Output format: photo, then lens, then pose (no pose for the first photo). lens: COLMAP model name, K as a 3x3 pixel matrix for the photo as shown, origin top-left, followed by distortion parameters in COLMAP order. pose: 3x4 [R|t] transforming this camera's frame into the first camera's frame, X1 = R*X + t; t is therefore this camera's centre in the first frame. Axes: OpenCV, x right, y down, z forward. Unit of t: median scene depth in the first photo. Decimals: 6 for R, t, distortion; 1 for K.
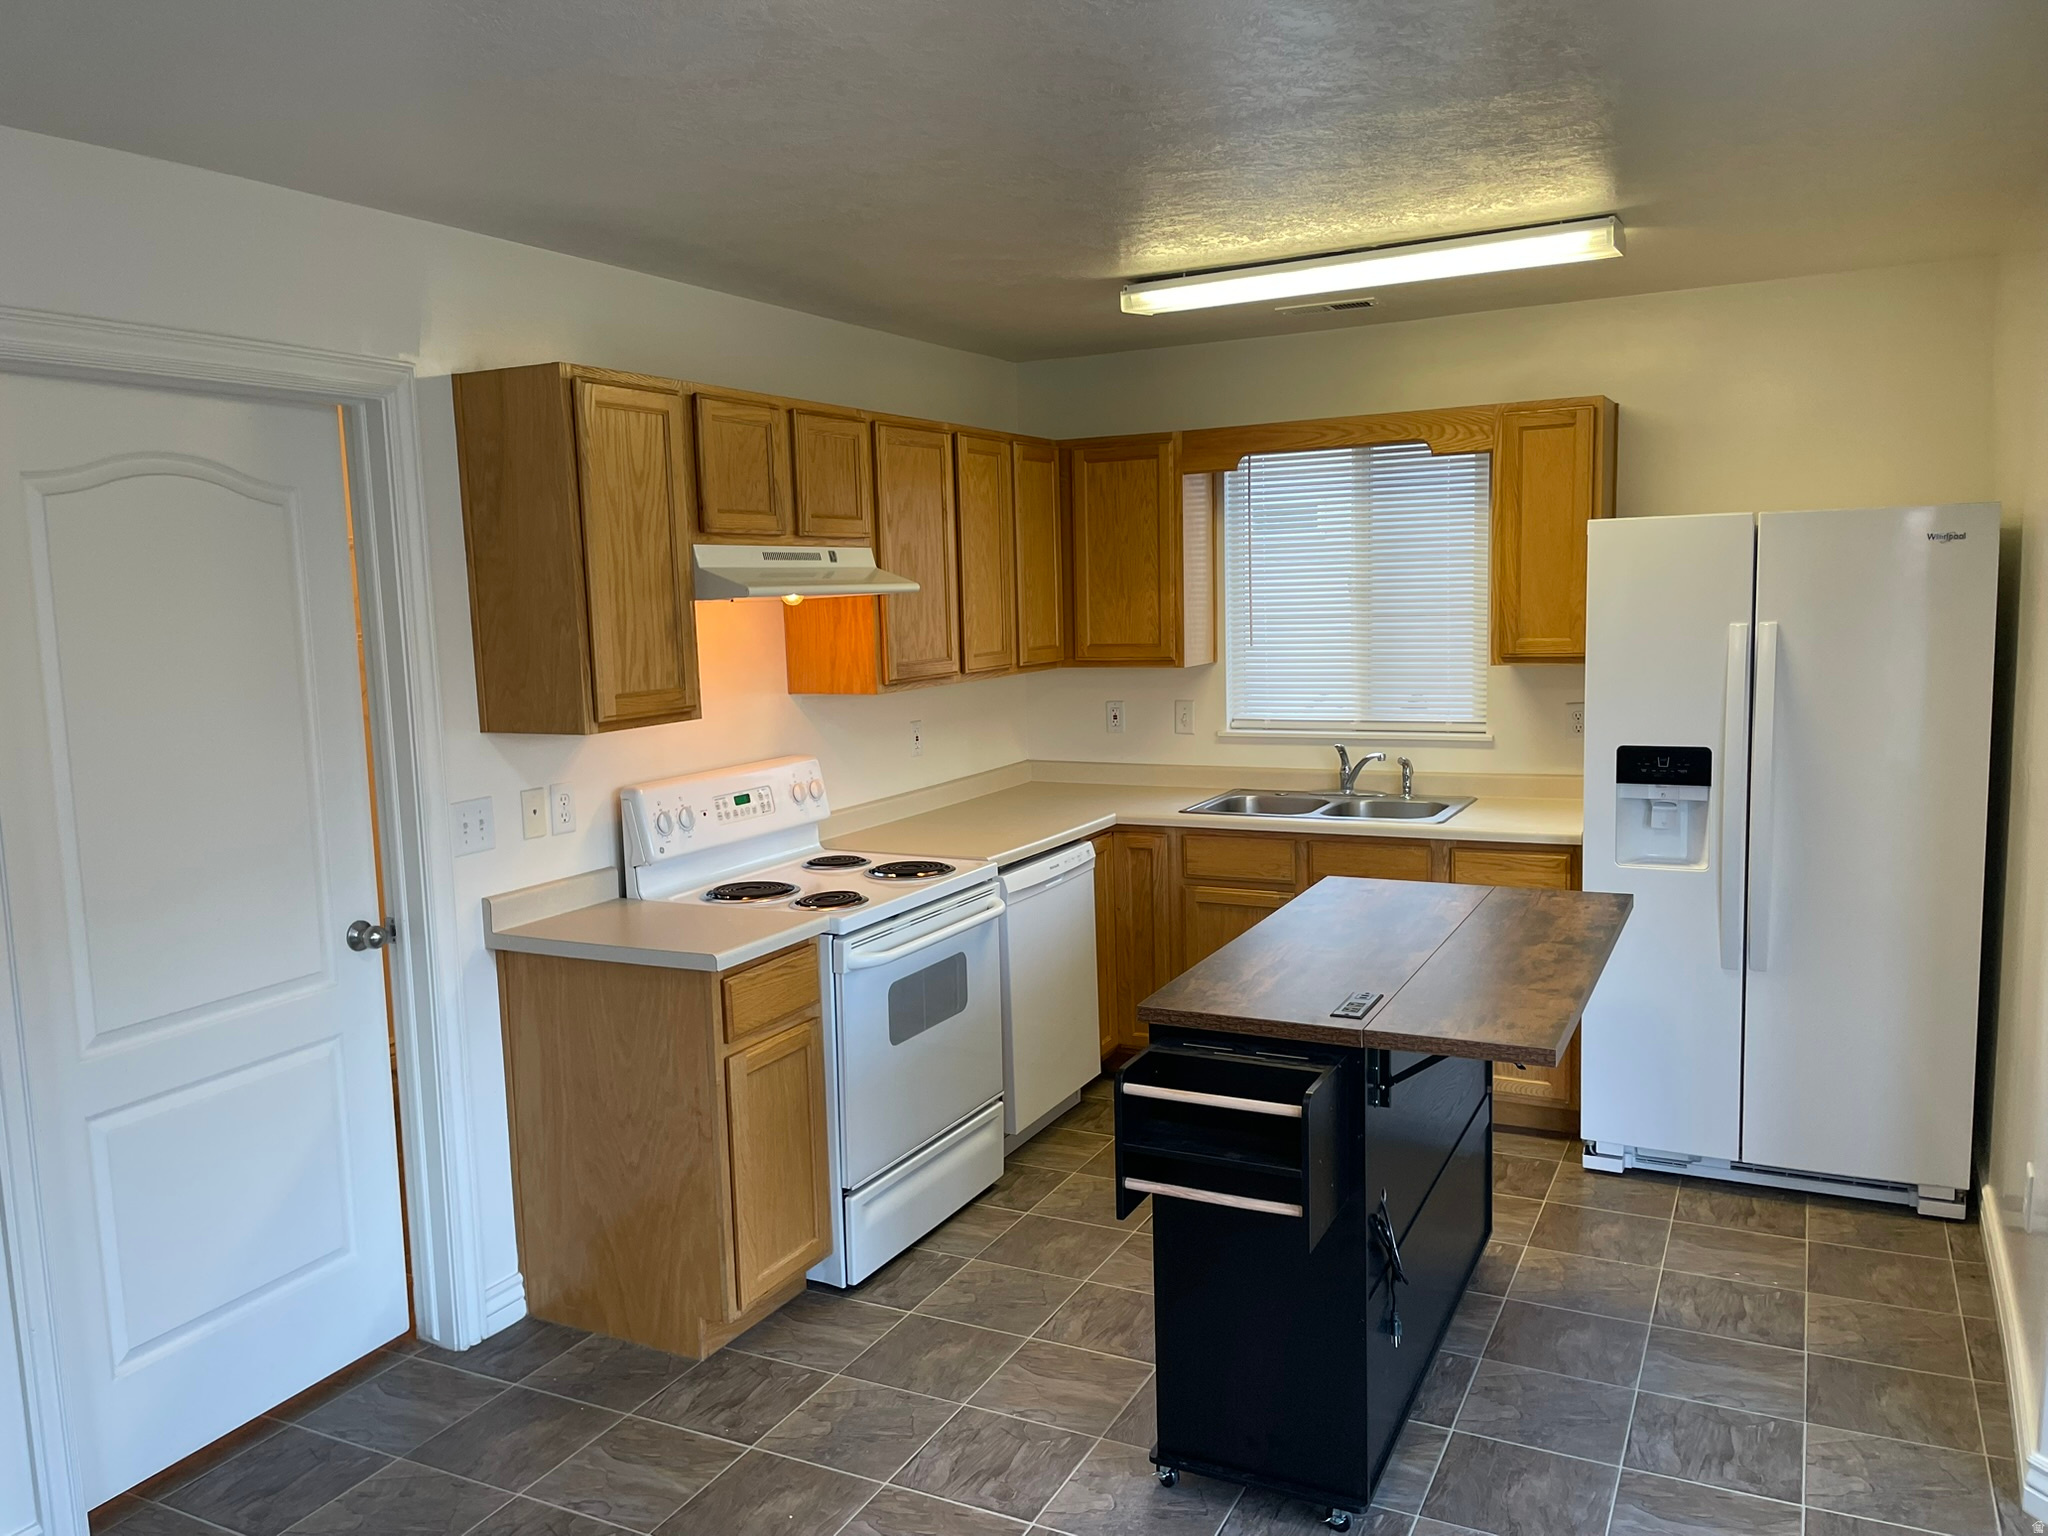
lens RADIAL K [[1551.6, 0, 1022.2], [0, 1551.6, 781.2], [0, 0, 1]] dist [0.085503, -0.110799]
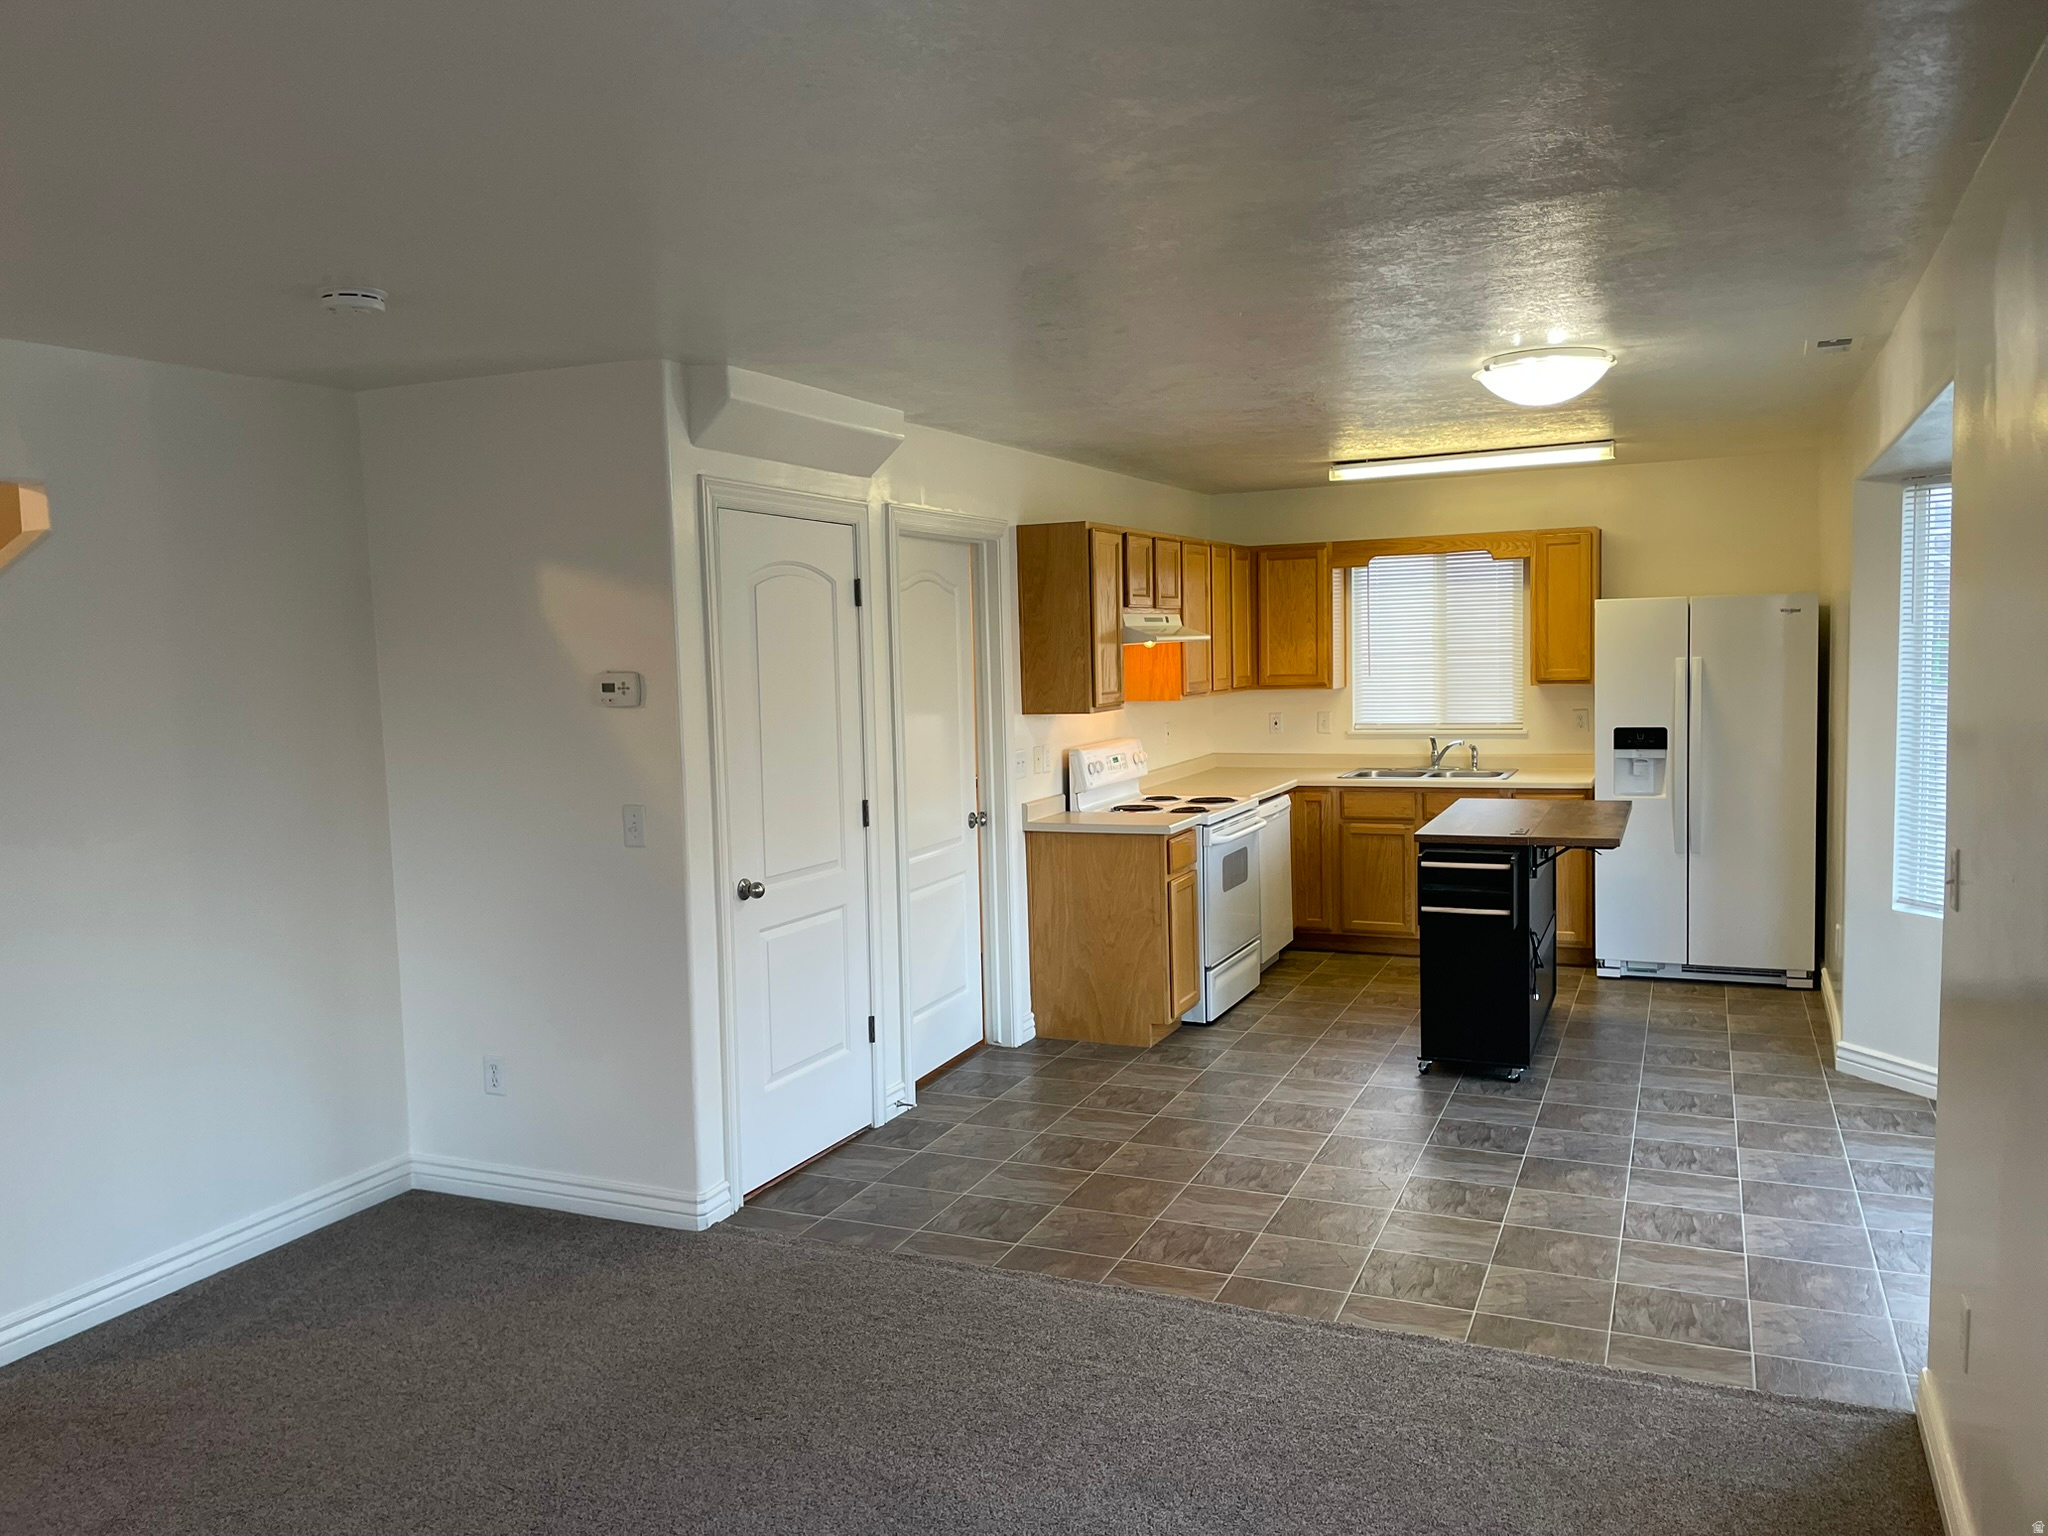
lens RADIAL K [[1551.6, 0, 1024.3], [0, 1551.6, 768.7], [0, 0, 1]] dist [0.085503, -0.110799]
pose [[0.998426, -0.002555, 0.056028, -0.385106], [0.005158, 0.998911, -0.046362, 0.102929], [-0.055849, 0.046578, 0.997352, -0.724685]]
